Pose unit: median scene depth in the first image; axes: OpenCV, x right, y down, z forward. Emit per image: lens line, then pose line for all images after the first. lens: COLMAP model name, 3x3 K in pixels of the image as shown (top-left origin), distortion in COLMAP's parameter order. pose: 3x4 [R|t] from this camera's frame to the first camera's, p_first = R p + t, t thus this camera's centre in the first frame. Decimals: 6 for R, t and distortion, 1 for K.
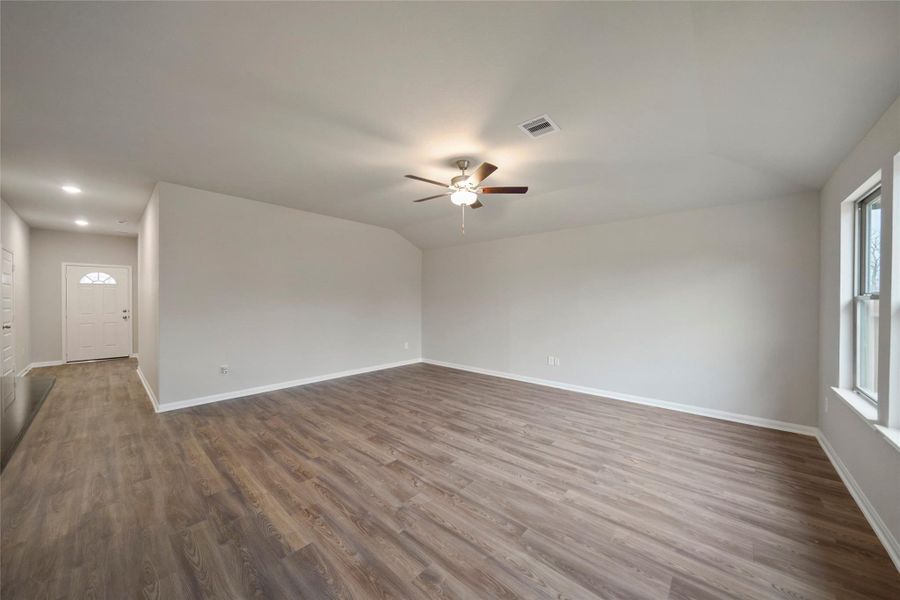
lens RADIAL K [[314.7, 0, 451.8], [0, 314.7, 305.3], [0, 0, 1]] dist [-0.003314, 0.000301]
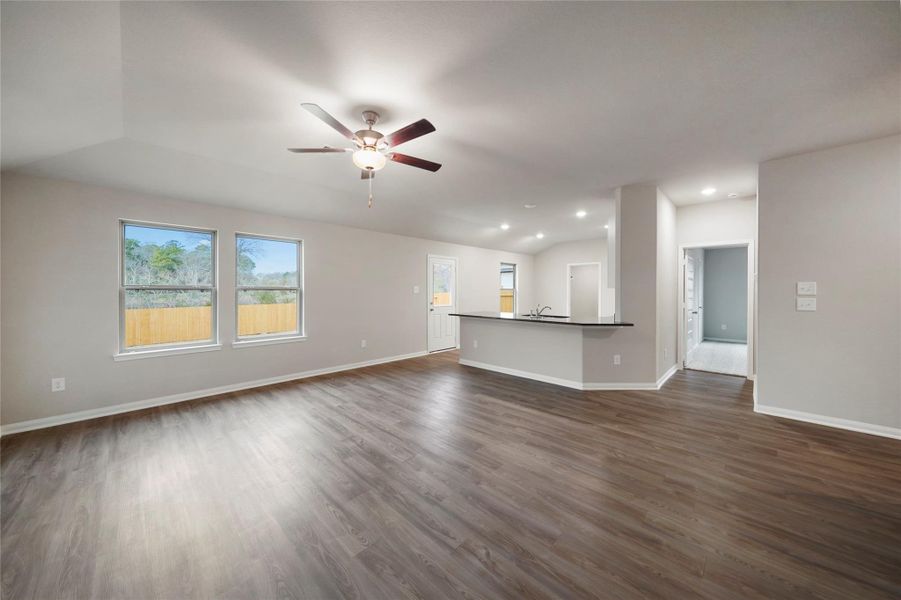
lens RADIAL K [[315.0, 0, 449.2], [0, 315.0, 294.5], [0, 0, 1]] dist [-0.003314, 0.000301]
pose [[-0.998894, -0.003383, 0.046887, -0.235094], [-0.002217, 0.999687, 0.024912, -0.028571], [-0.046957, 0.024780, -0.998589, 2.099465]]
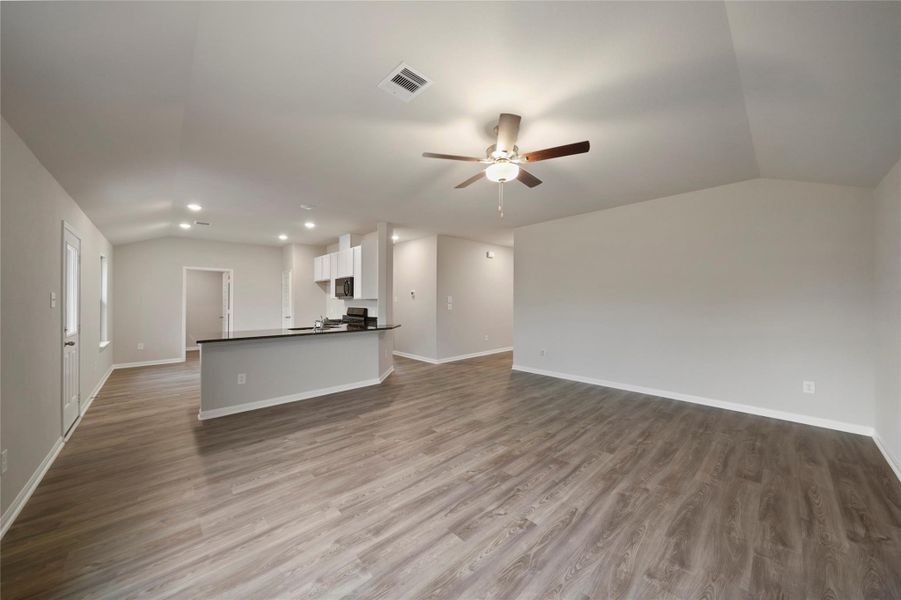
lens RADIAL K [[315.0, 0, 453.1], [0, 315.0, 298.6], [0, 0, 1]] dist [-0.003314, 0.000301]
pose [[-0.085085, -0.010053, -0.996323, 0.999530], [-0.011050, 0.999897, -0.009145, -0.011154], [0.996312, 0.010231, -0.085187, 1.122197]]
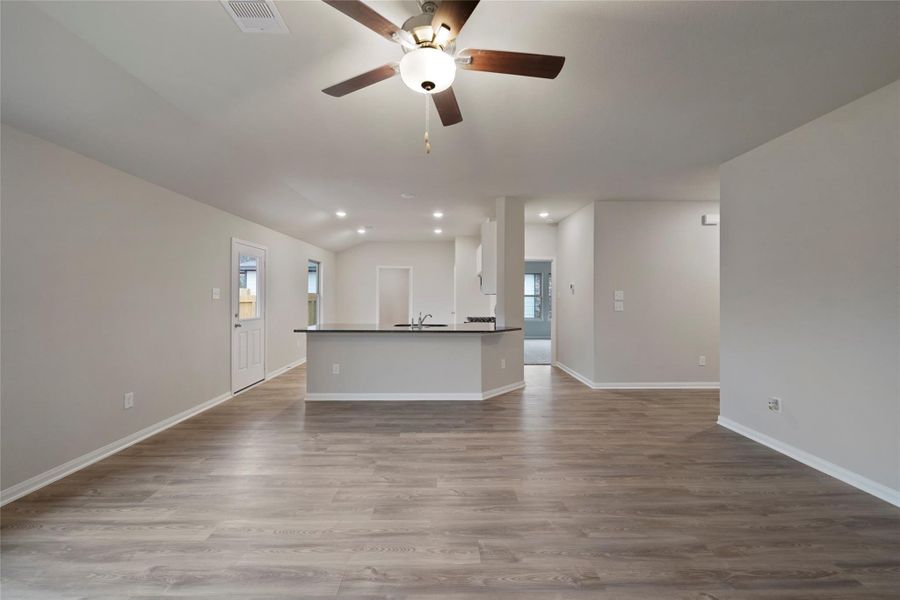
lens RADIAL K [[354.6, 0, 450.4], [0, 354.6, 293.9], [0, 0, 1]] dist [-0.001973, 0.000351]
pose [[-0.734334, -0.010834, -0.678702, 0.426828], [-0.015747, 0.999875, 0.001077, -0.021103], [0.678606, 0.011478, -0.734413, 1.653972]]
